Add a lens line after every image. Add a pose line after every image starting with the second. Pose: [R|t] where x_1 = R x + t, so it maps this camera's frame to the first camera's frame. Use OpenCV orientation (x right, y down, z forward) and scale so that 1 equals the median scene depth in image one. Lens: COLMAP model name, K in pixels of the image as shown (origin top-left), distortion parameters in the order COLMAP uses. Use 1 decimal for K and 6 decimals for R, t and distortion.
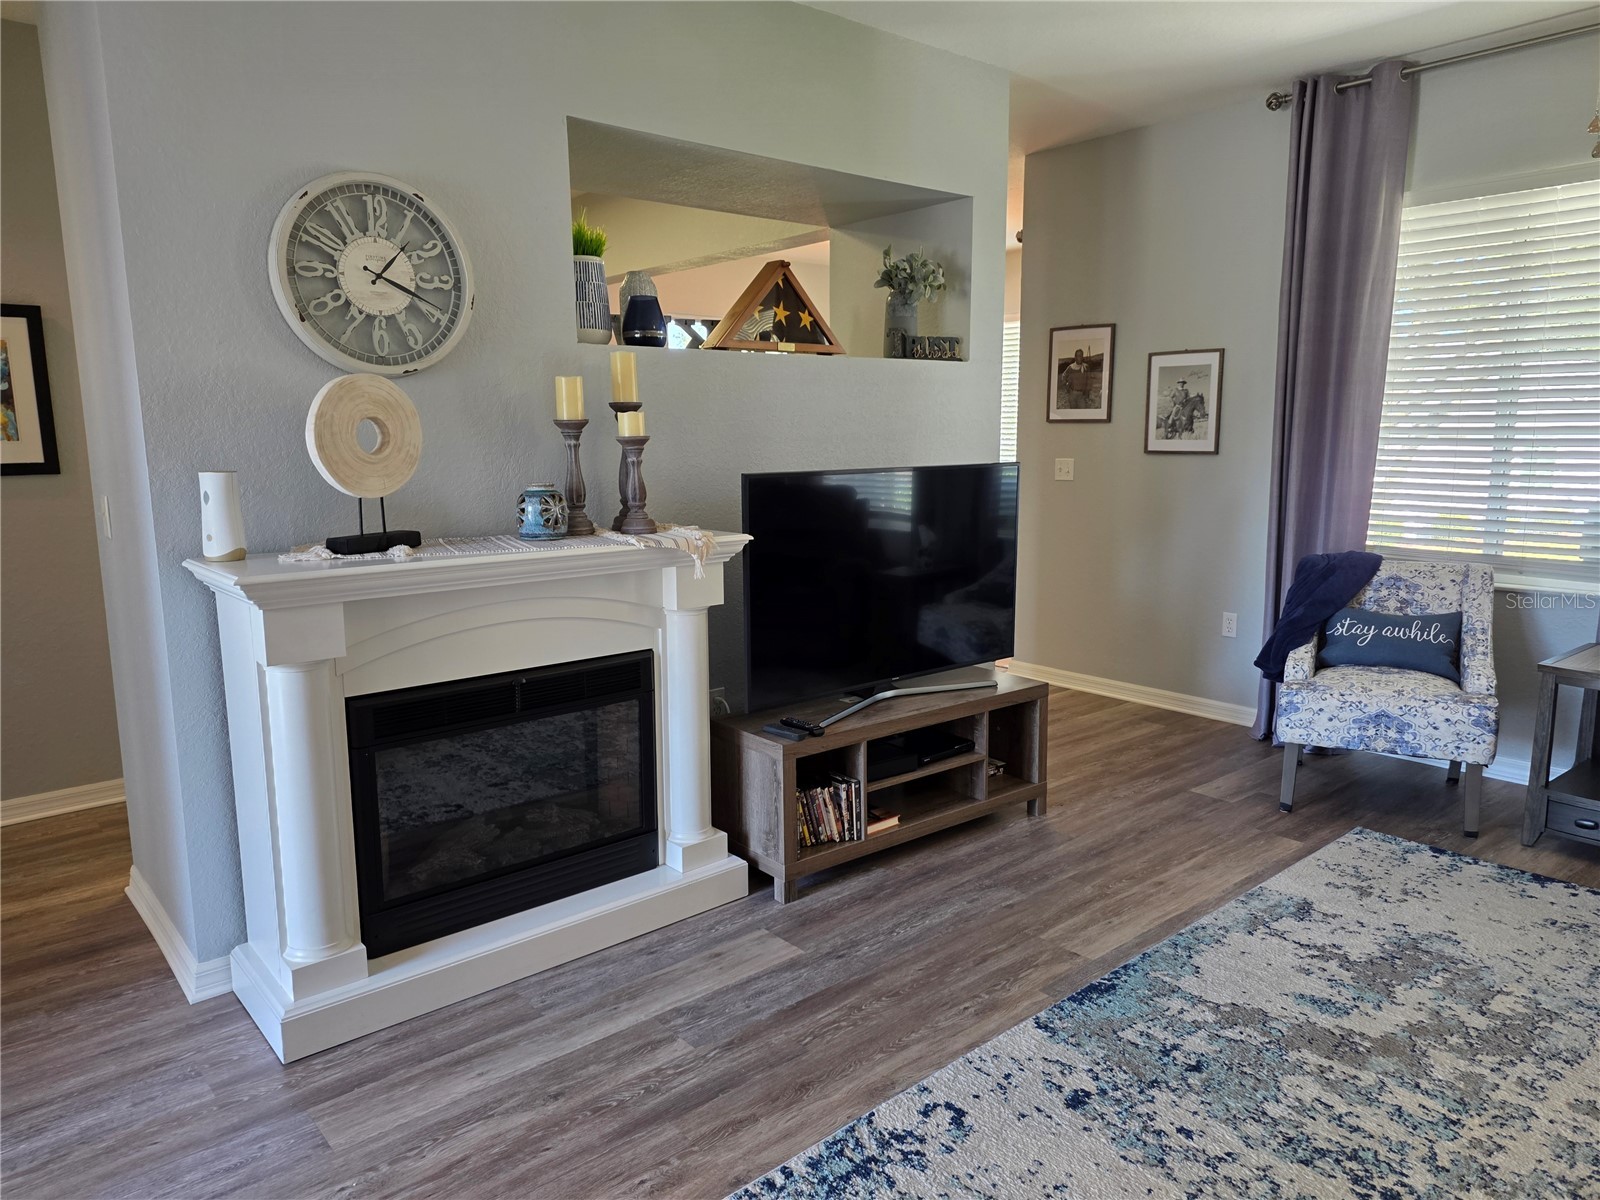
lens RADIAL K [[1088.1, 0, 800.0], [0, 1088.1, 600.0], [0, 0, 1]] dist [0.042707, -0.023001]
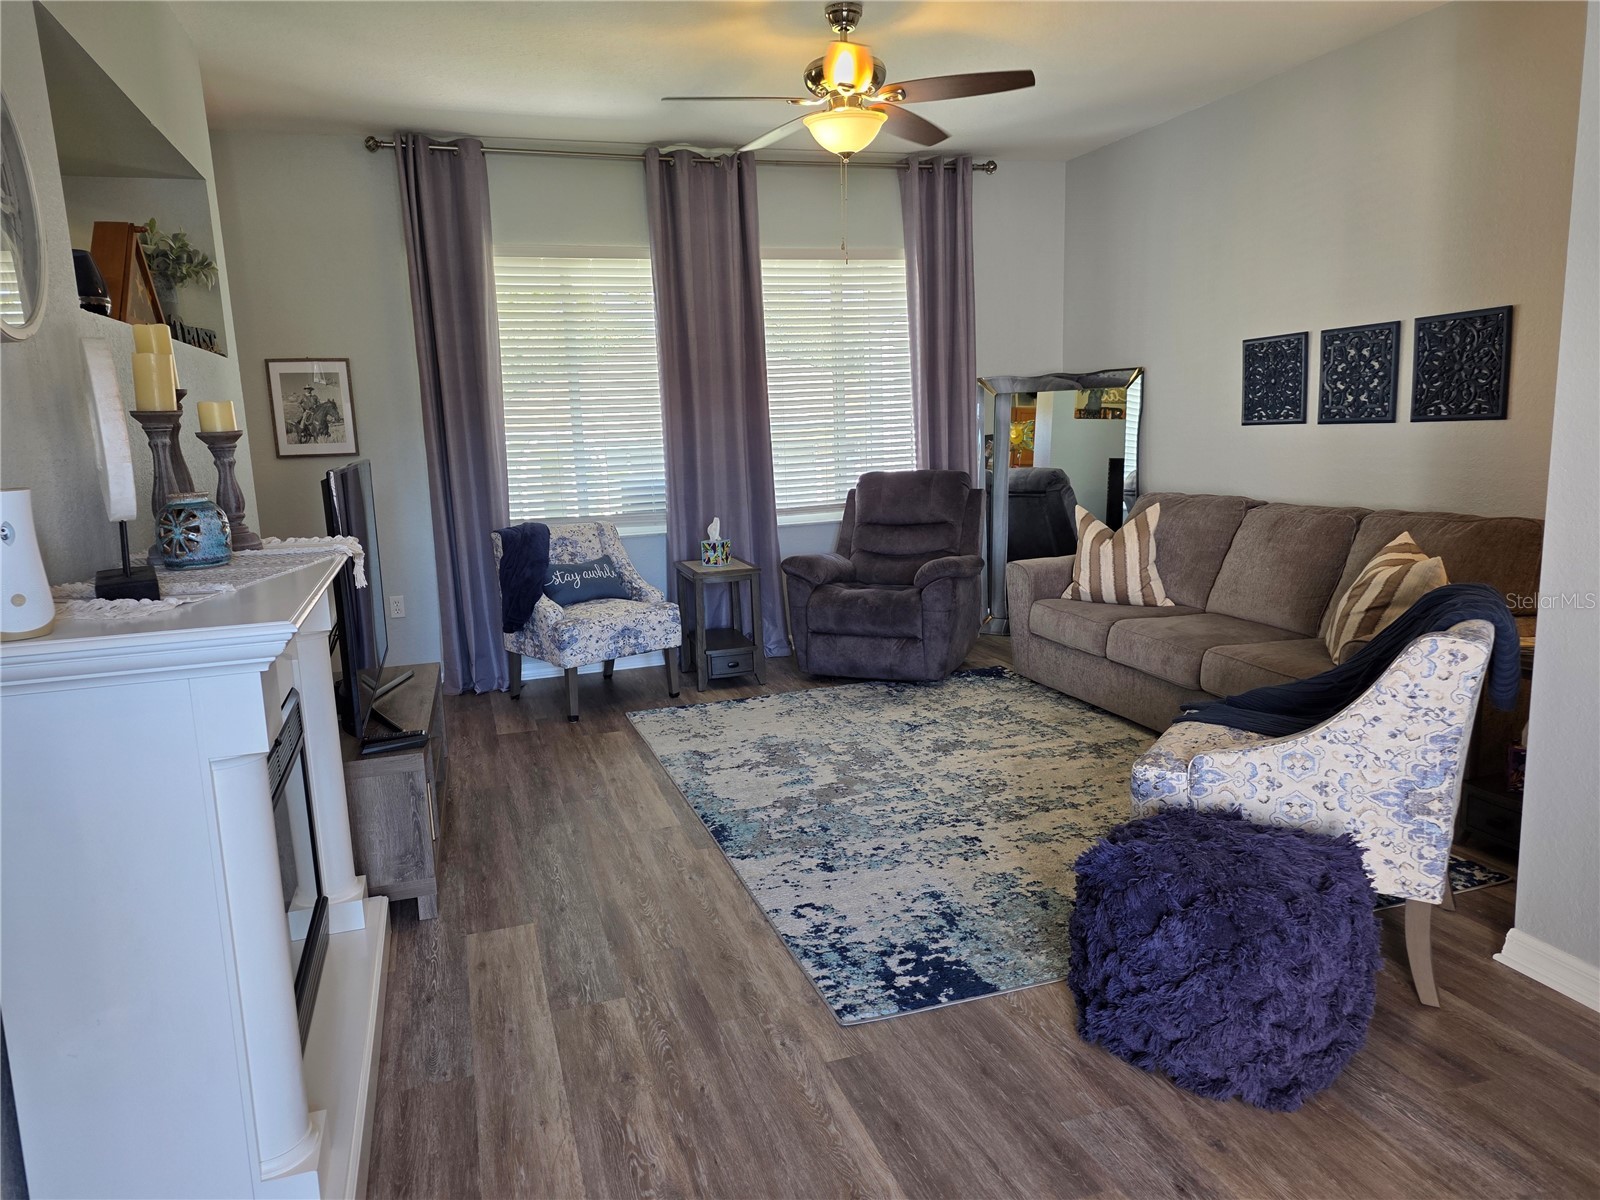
lens RADIAL K [[1061.9, 0, 791.6], [0, 1061.9, 600.7], [0, 0, 1]] dist [0.077803, -0.002308]
pose [[0.384265, -0.162774, 0.908760, -0.916207], [0.180946, 0.978522, 0.098757, -0.038770], [-0.905317, 0.126488, 0.405465, 0.384964]]
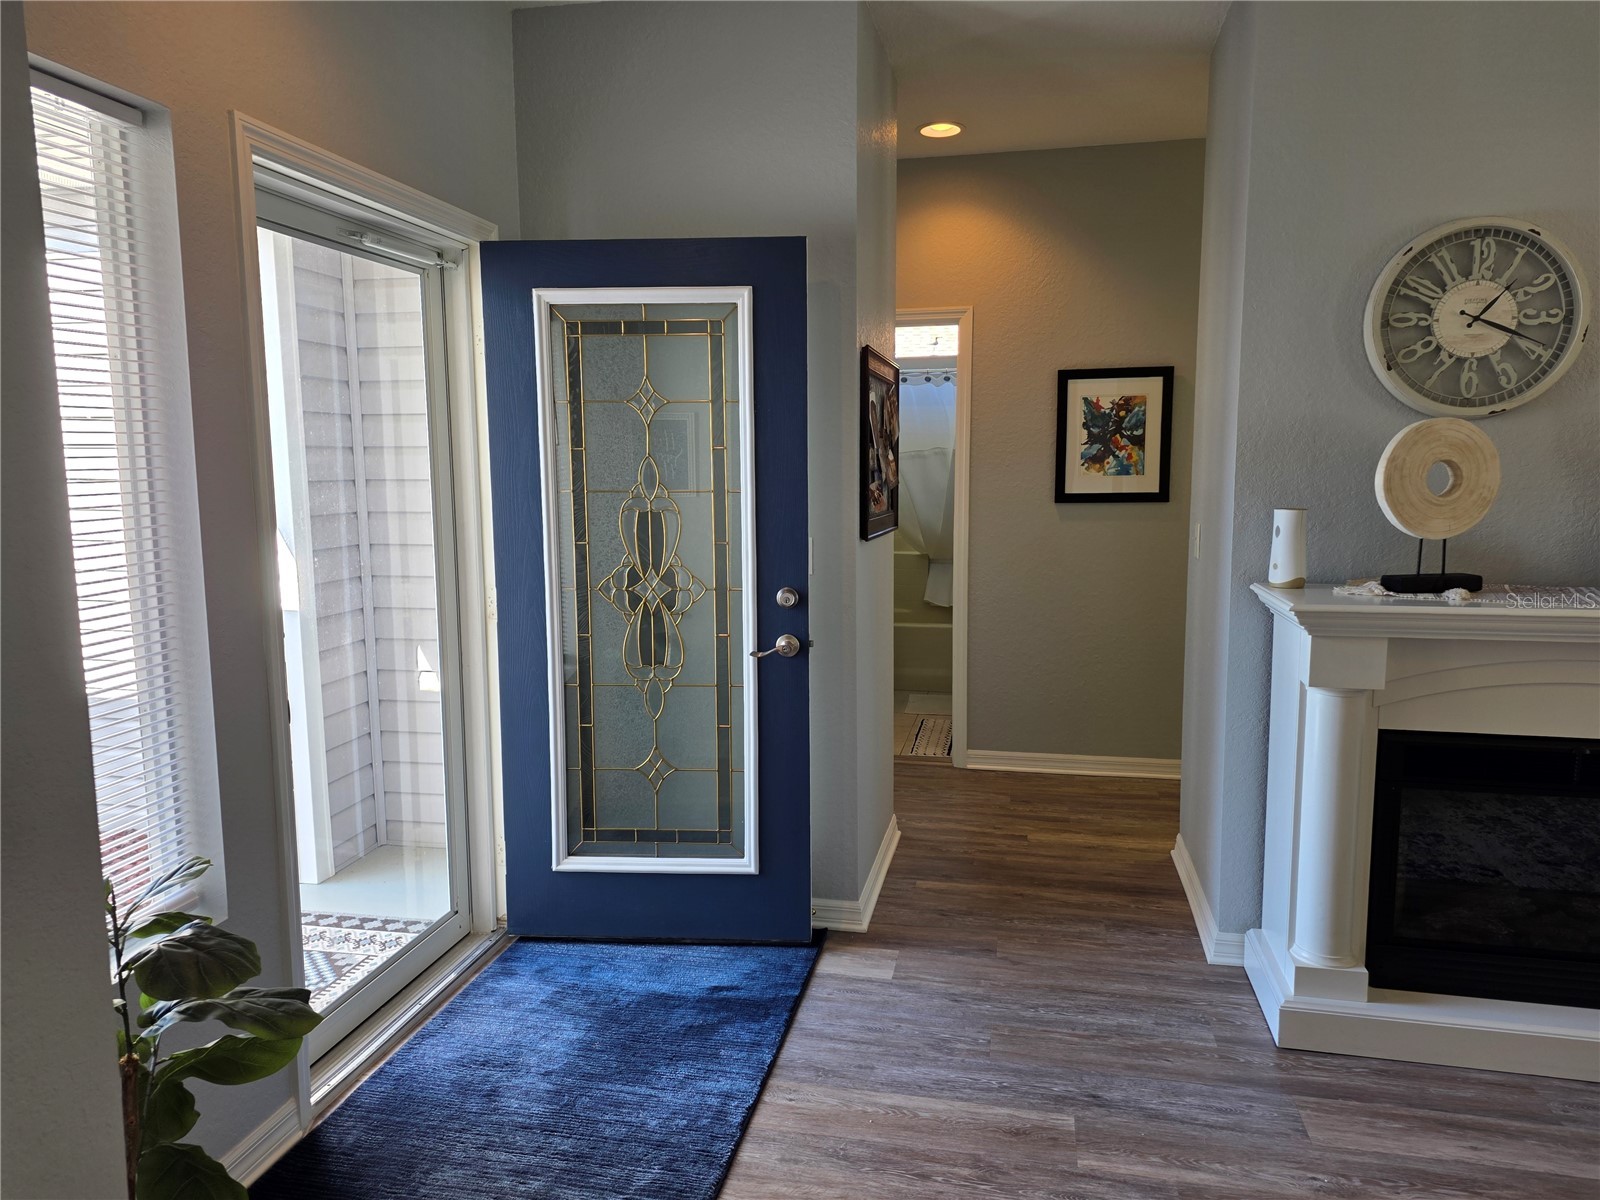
lens RADIAL K [[1088.1, 0, 800.0], [0, 1088.1, 600.0], [0, 0, 1]] dist [0.042707, -0.023001]
pose [[0.612583, 0.103653, -0.783580, 0.051189], [-0.120972, 0.991979, 0.036648, -0.004052], [0.781094, 0.072341, 0.620209, -0.081204]]
